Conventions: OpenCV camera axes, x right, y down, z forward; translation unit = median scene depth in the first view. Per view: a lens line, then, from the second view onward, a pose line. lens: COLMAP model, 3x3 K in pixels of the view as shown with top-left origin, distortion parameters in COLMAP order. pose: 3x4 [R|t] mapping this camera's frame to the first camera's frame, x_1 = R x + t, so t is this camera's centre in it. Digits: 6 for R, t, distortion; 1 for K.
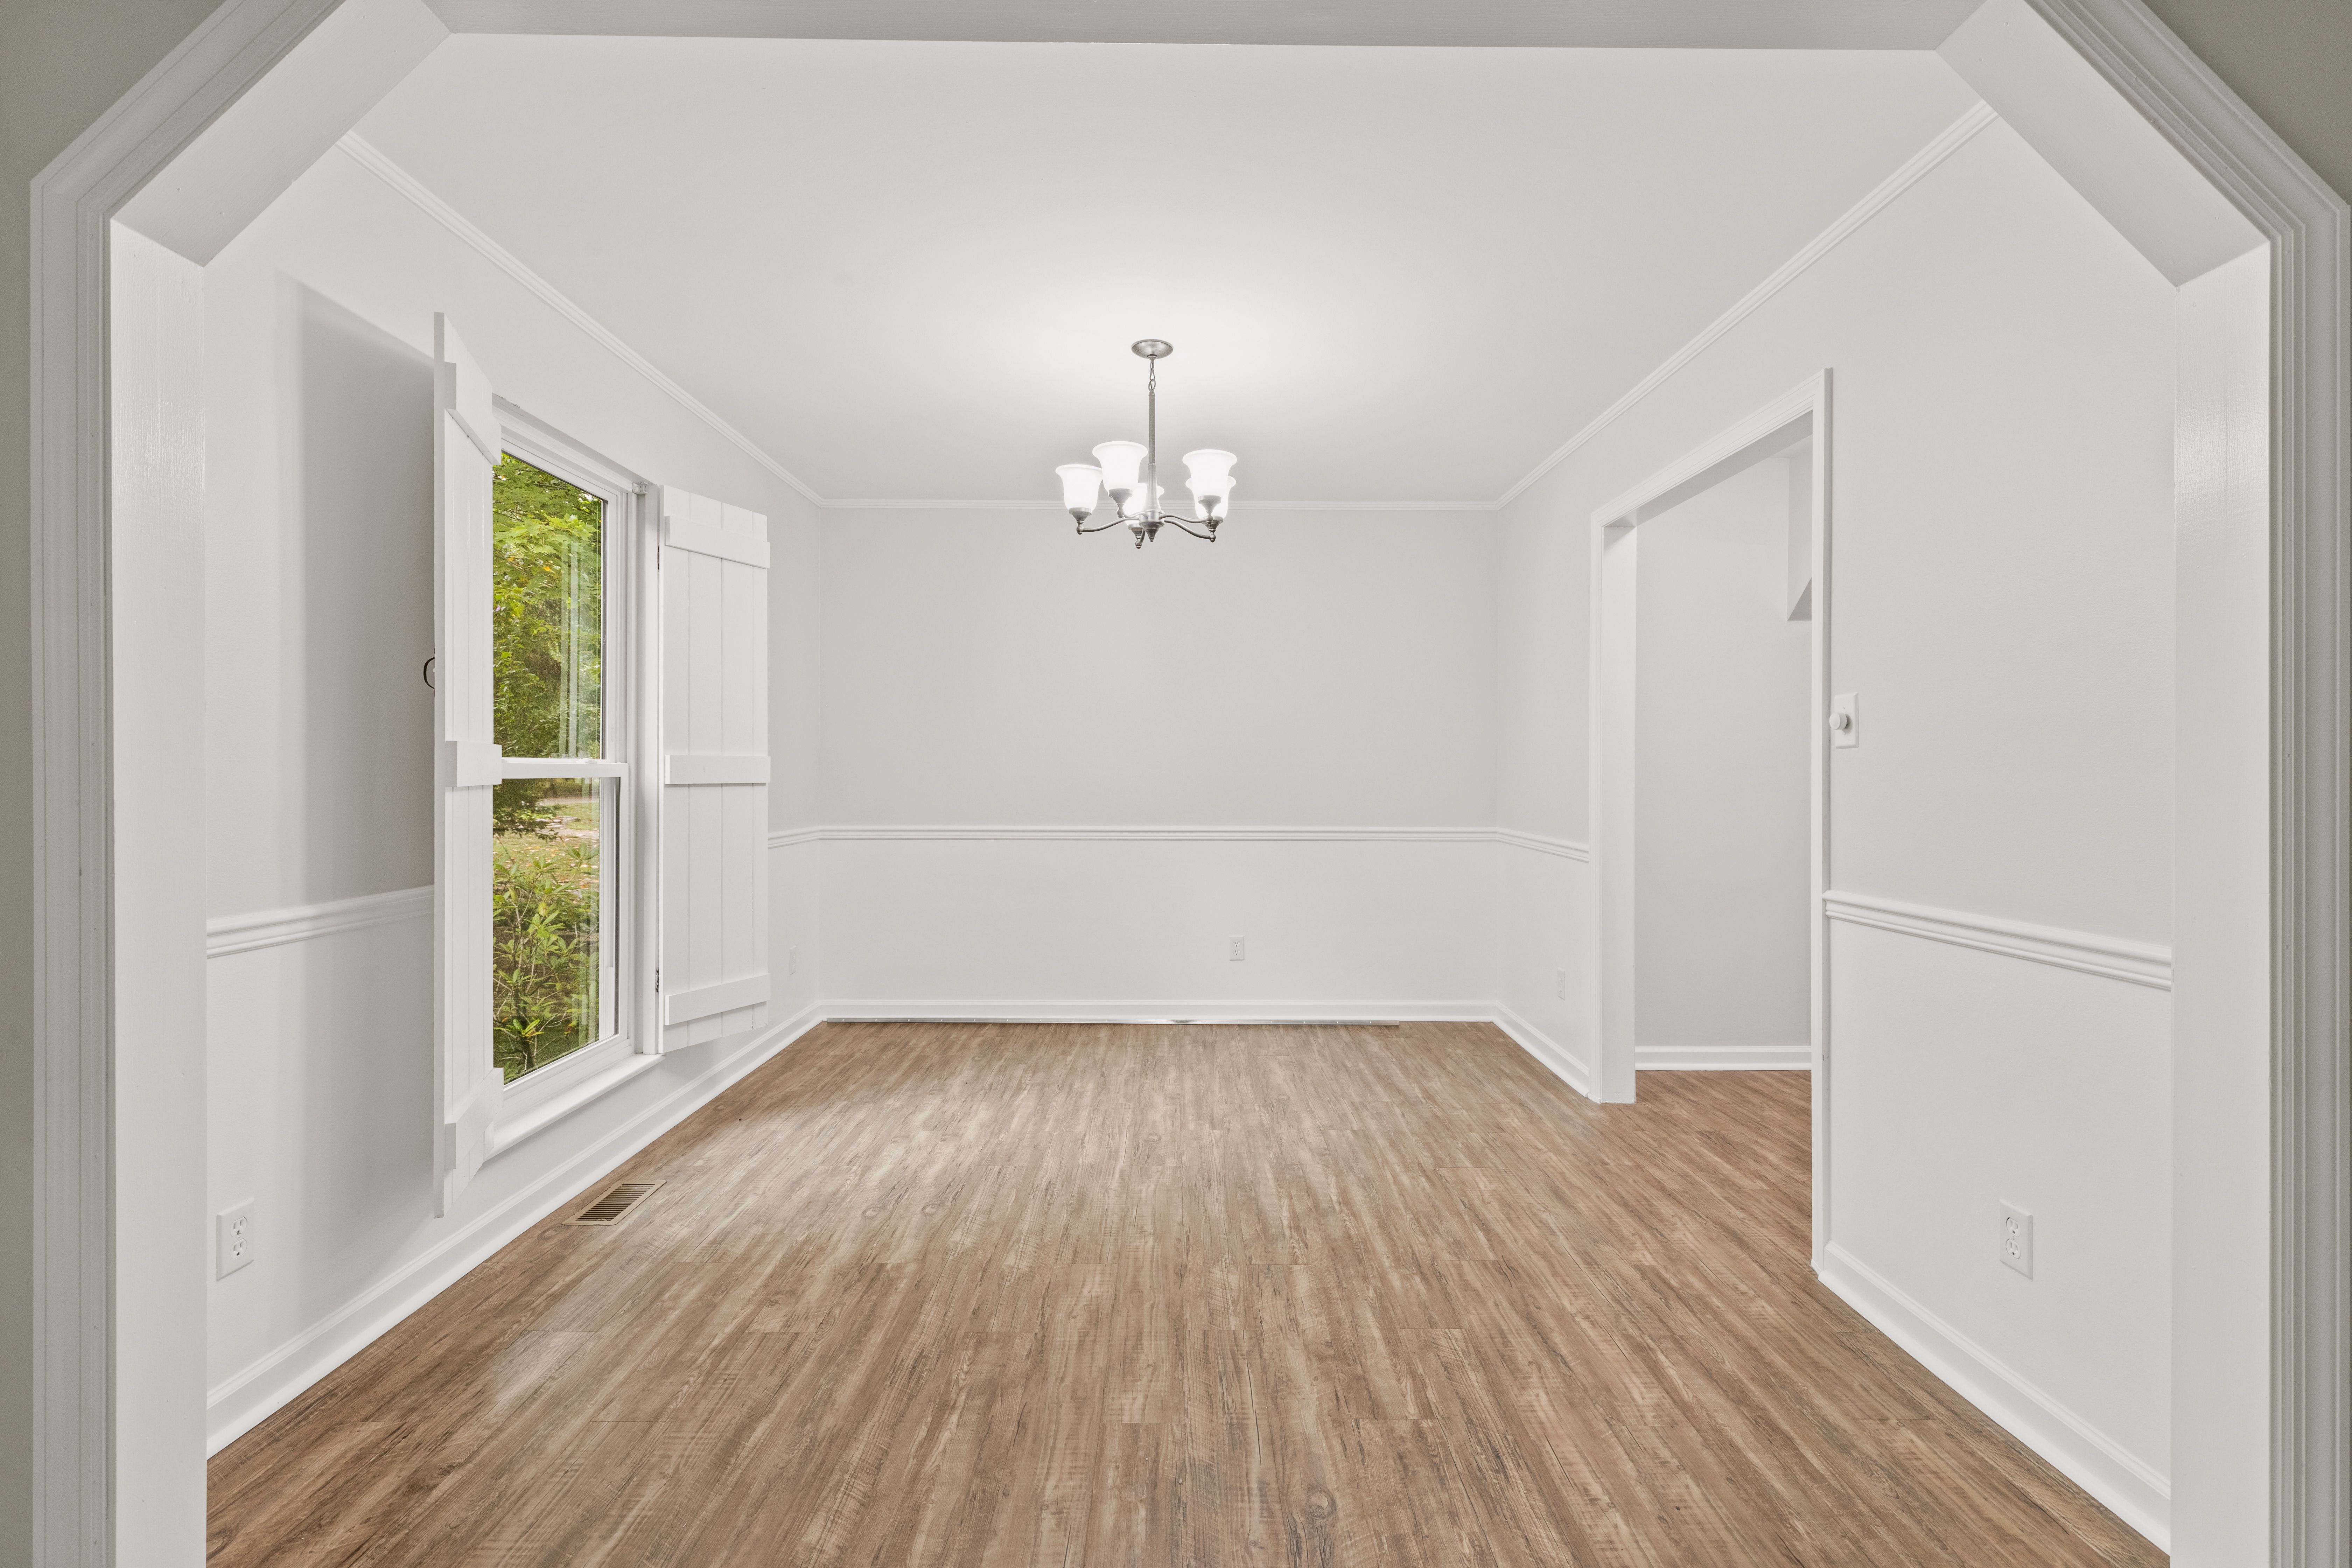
lens RADIAL K [[1043.9, 0, 1178.2], [0, 1043.9, 781.4], [0, 0, 1]] dist [0.002036, -0.001488]
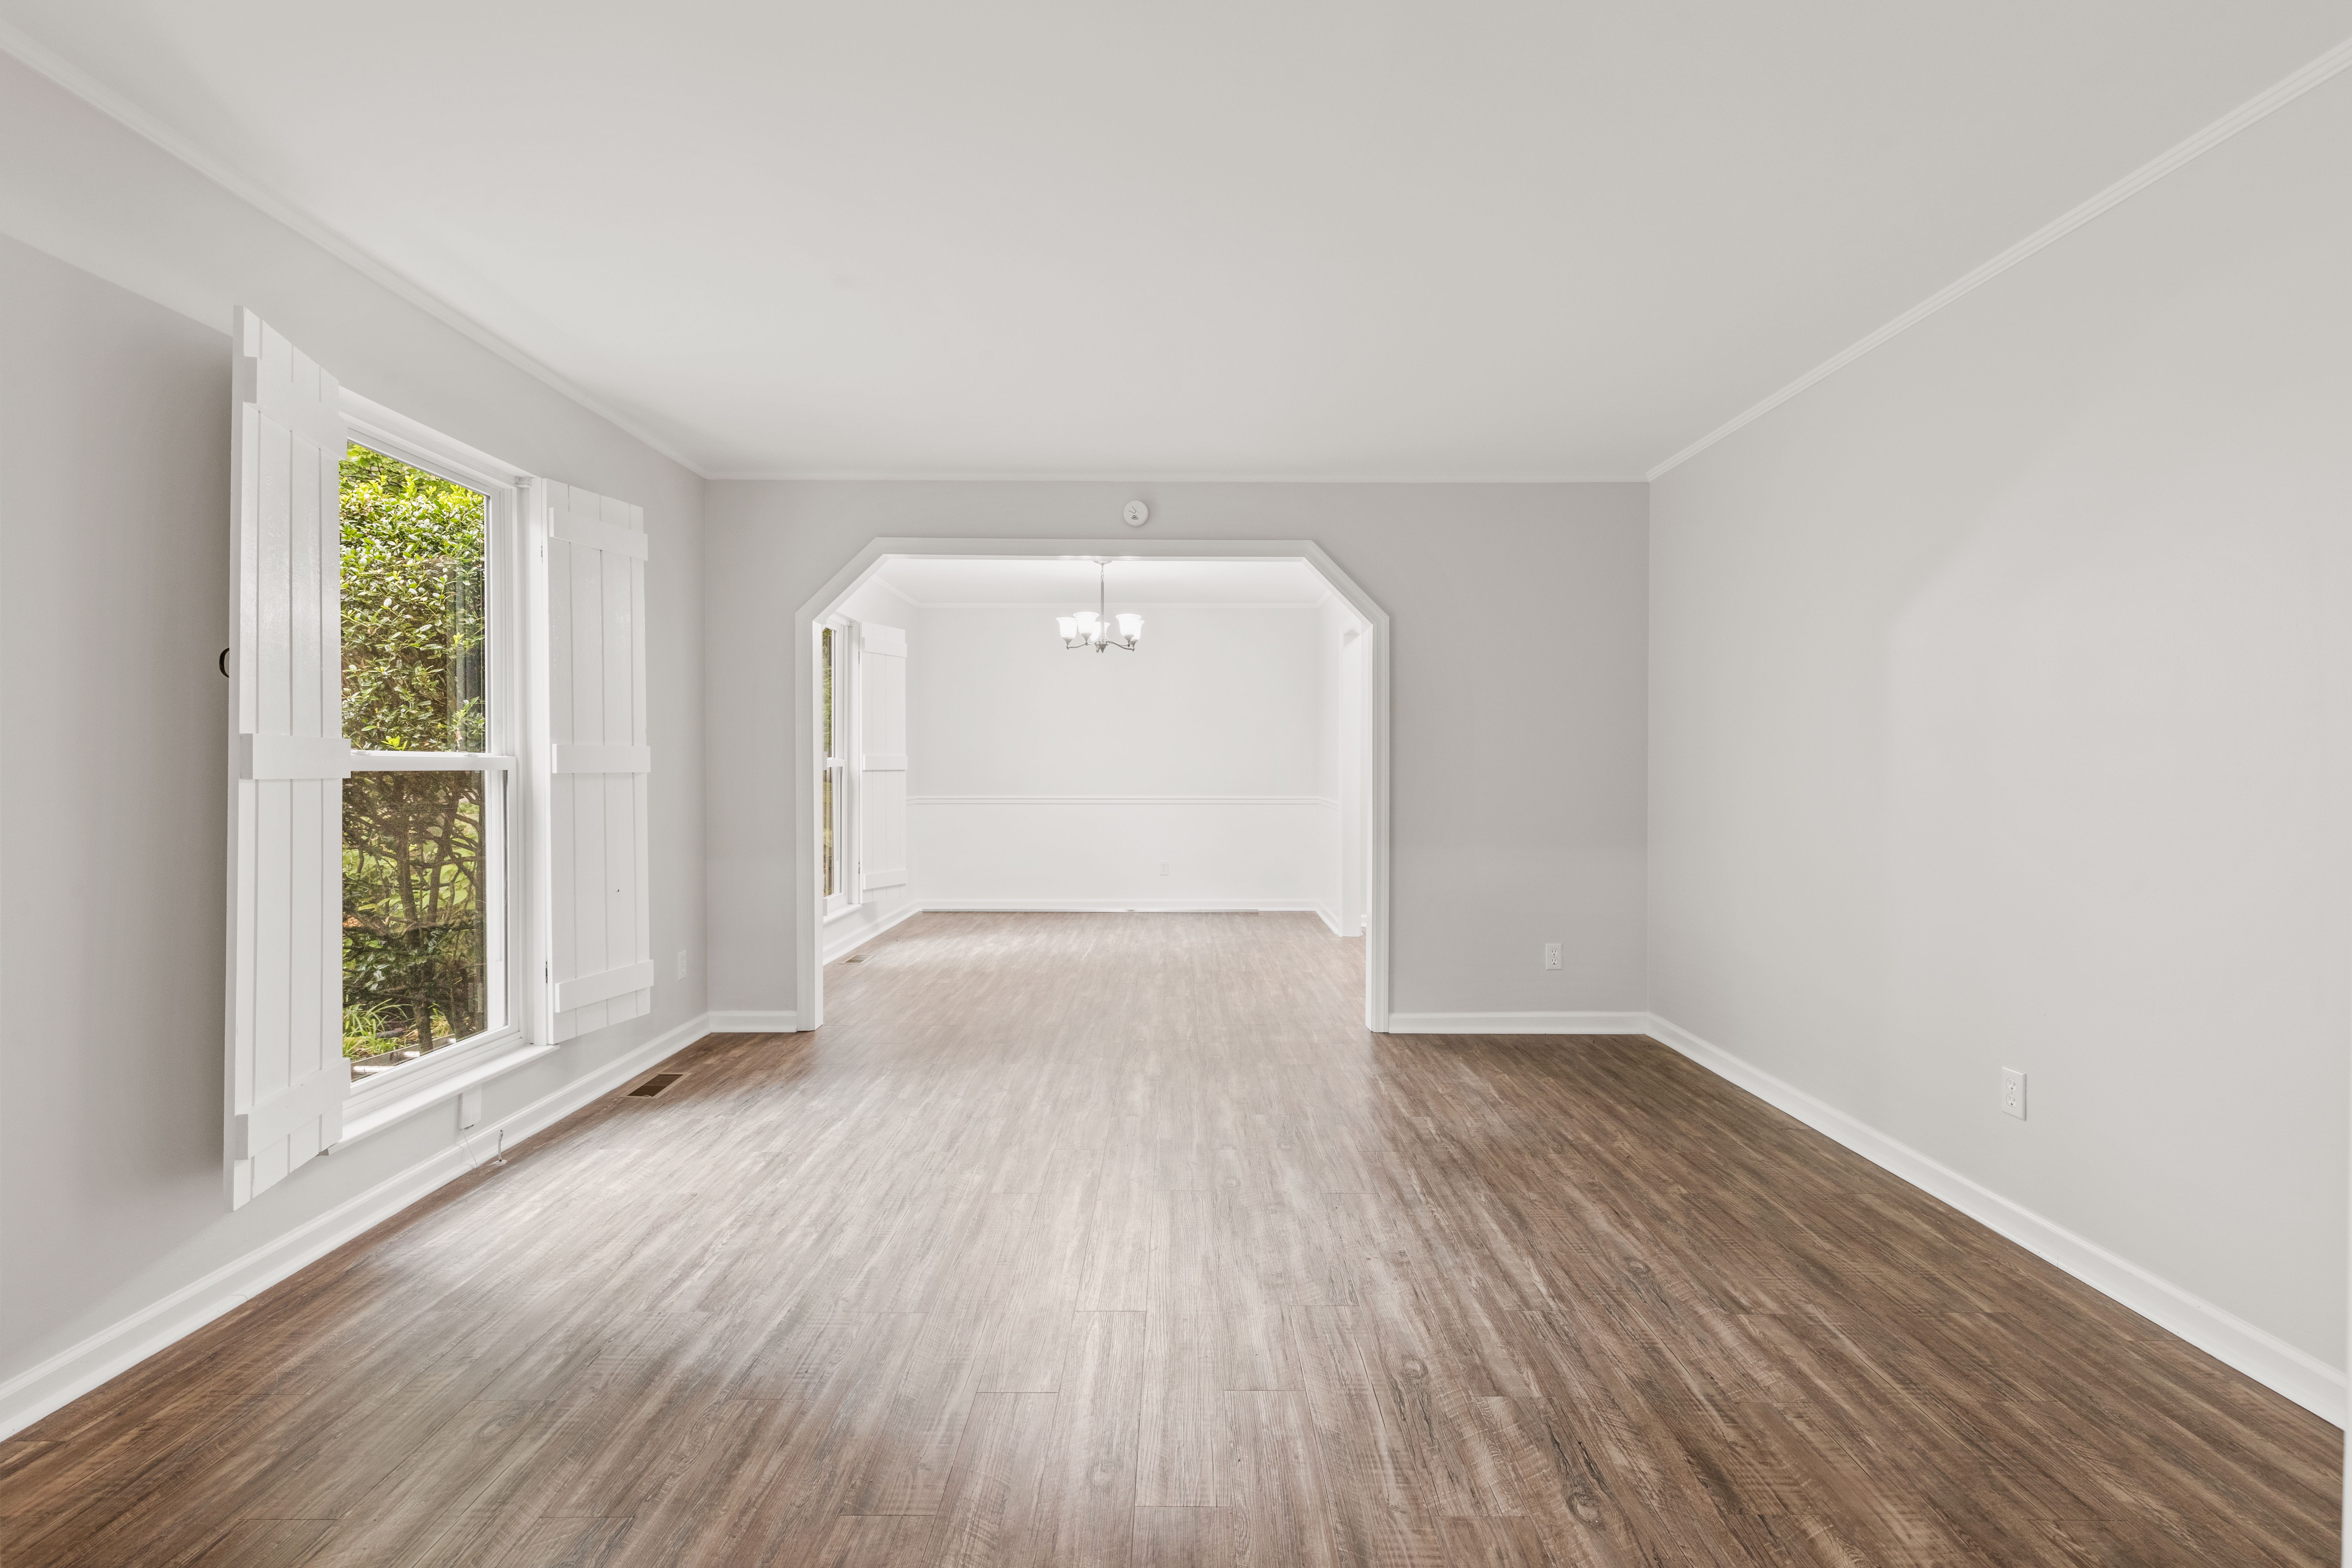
lens RADIAL K [[1043.9, 0, 1171.5], [0, 1043.9, 781.2], [0, 0, 1]] dist [0.002036, -0.001488]
pose [[0.999976, -0.001464, -0.006785, 0.118003], [0.001500, 0.999985, 0.005293, 0.014415], [0.006777, -0.005303, 0.999963, -1.016042]]
